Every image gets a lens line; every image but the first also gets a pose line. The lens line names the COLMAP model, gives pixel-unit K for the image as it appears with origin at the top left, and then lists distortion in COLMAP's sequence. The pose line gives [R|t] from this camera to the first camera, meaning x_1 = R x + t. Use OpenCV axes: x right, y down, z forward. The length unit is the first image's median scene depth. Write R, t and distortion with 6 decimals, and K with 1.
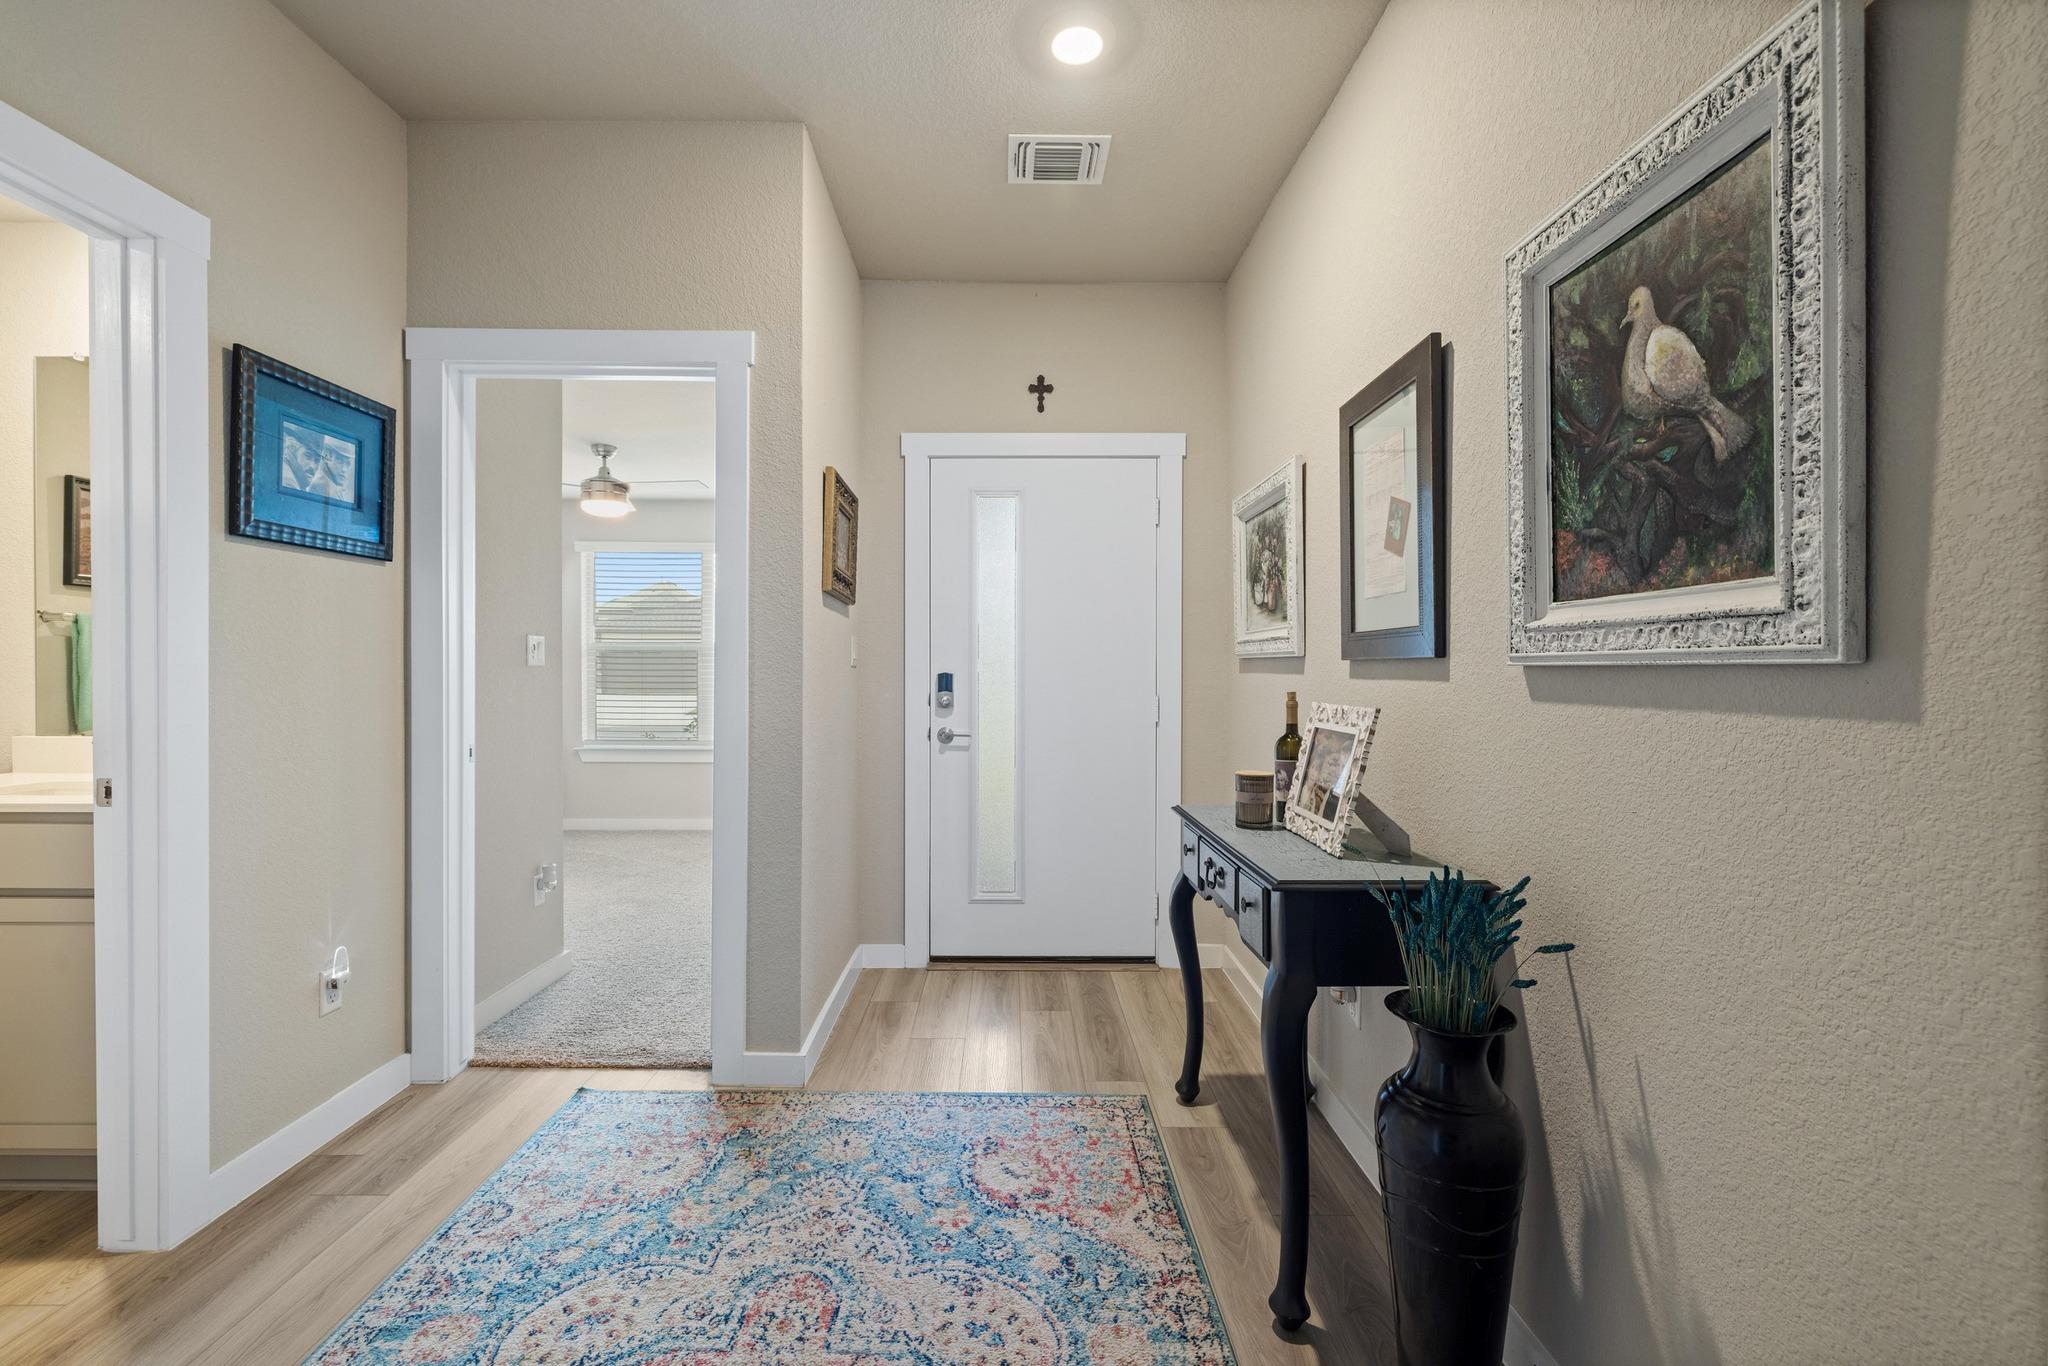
lens RADIAL K [[861.1, 0, 1023.5], [0, 861.1, 670.4], [0, 0, 1]] dist [0.002944, -0.001271]
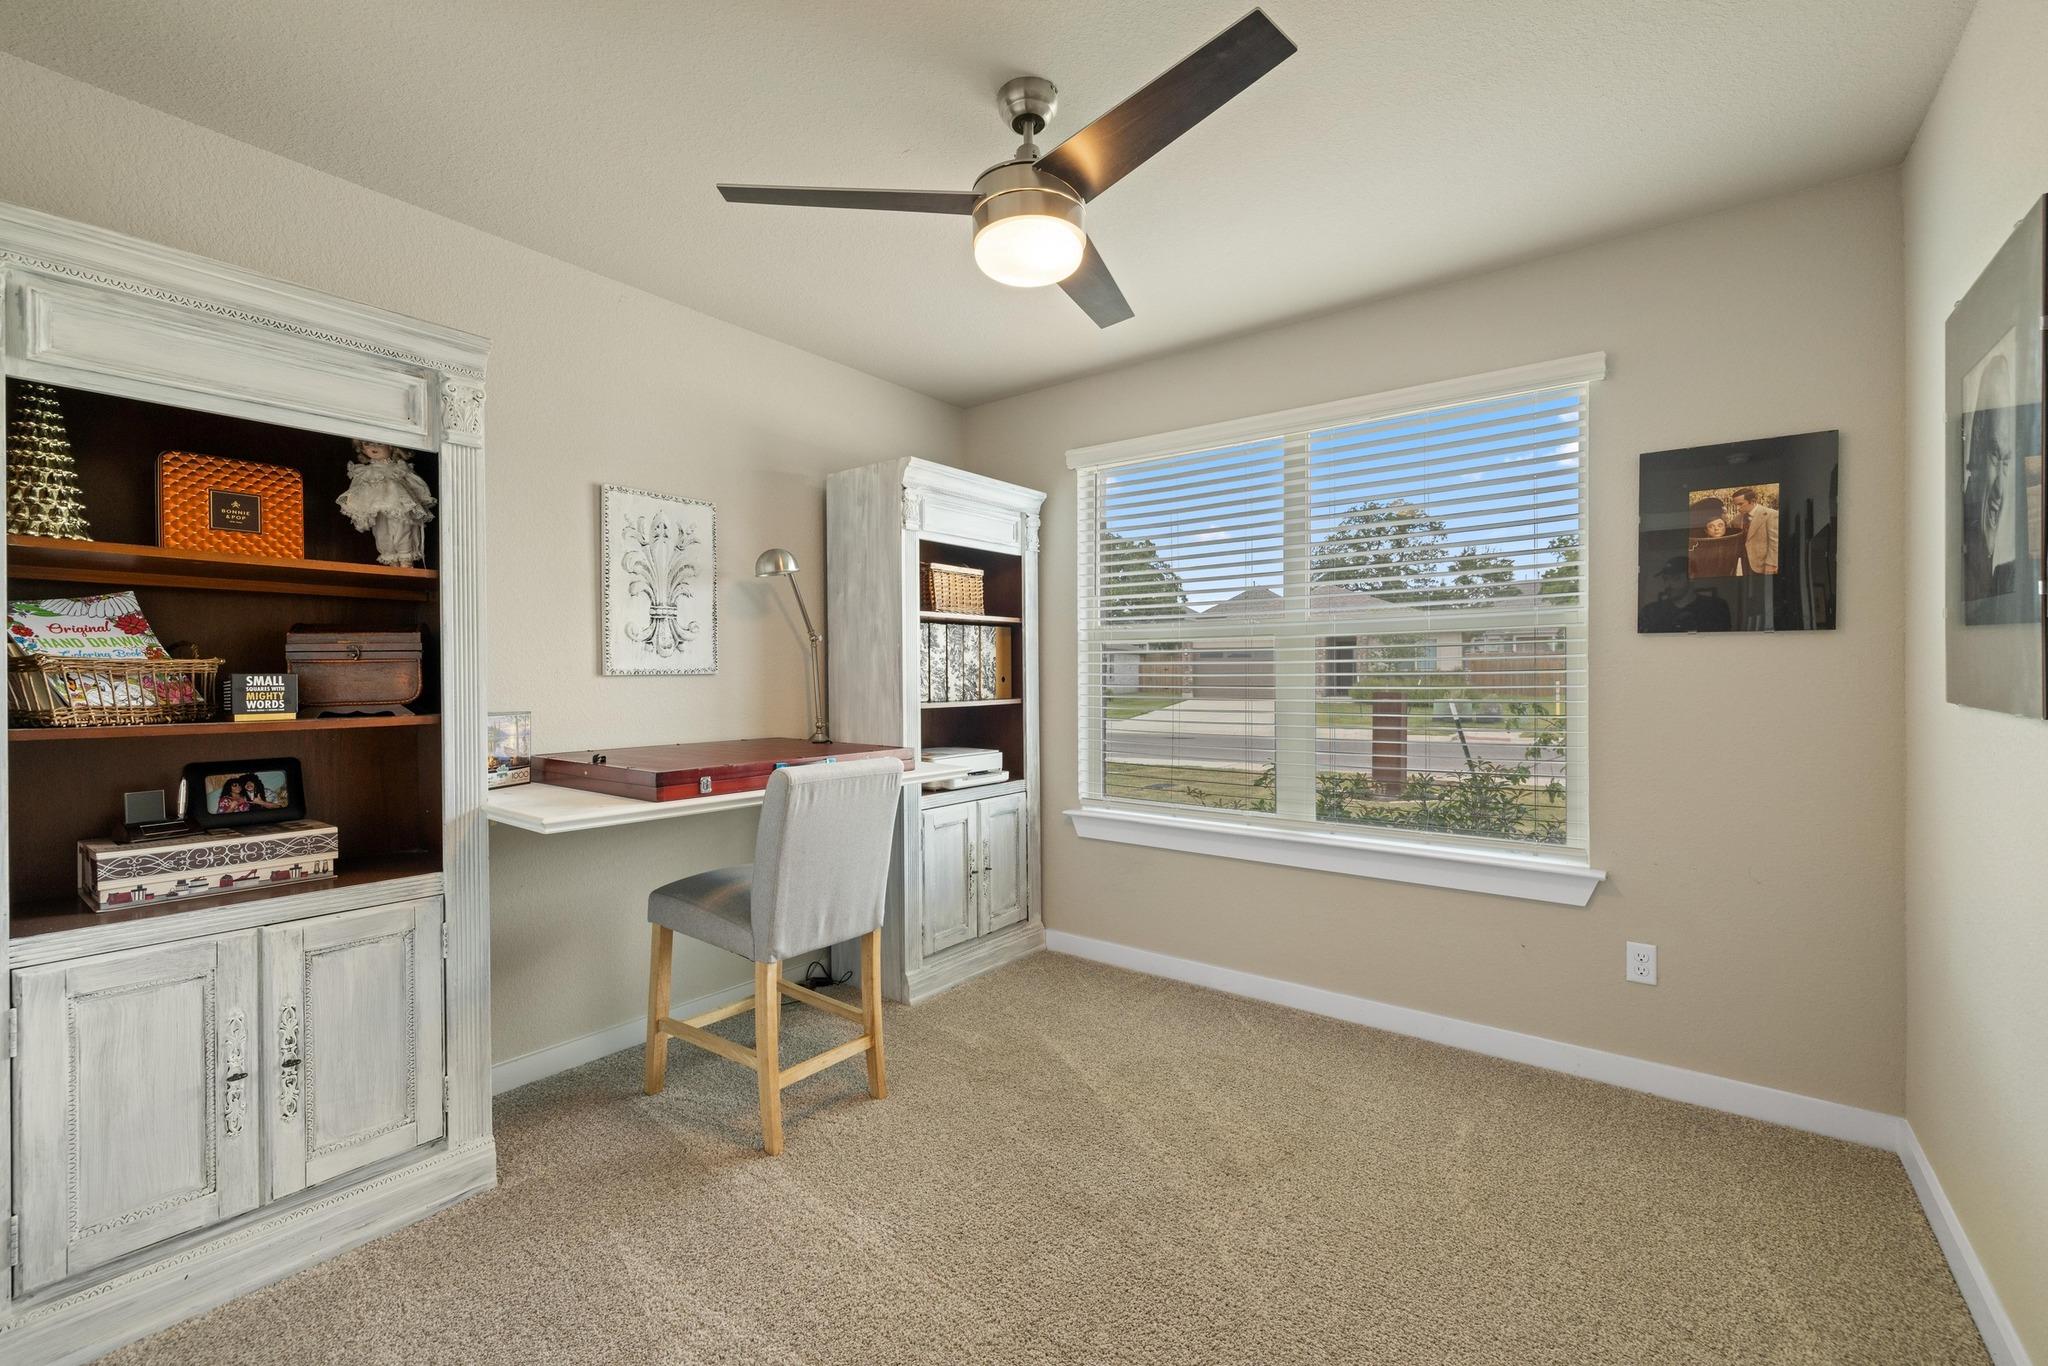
lens RADIAL K [[861.1, 0, 1023.3], [0, 861.1, 680.7], [0, 0, 1]] dist [0.002944, -0.001271]
pose [[0.792238, -0.001131, -0.610212, -0.194604], [0.004846, 0.999978, 0.004438, 0.000353], [0.610193, -0.006474, 0.792226, 0.527268]]
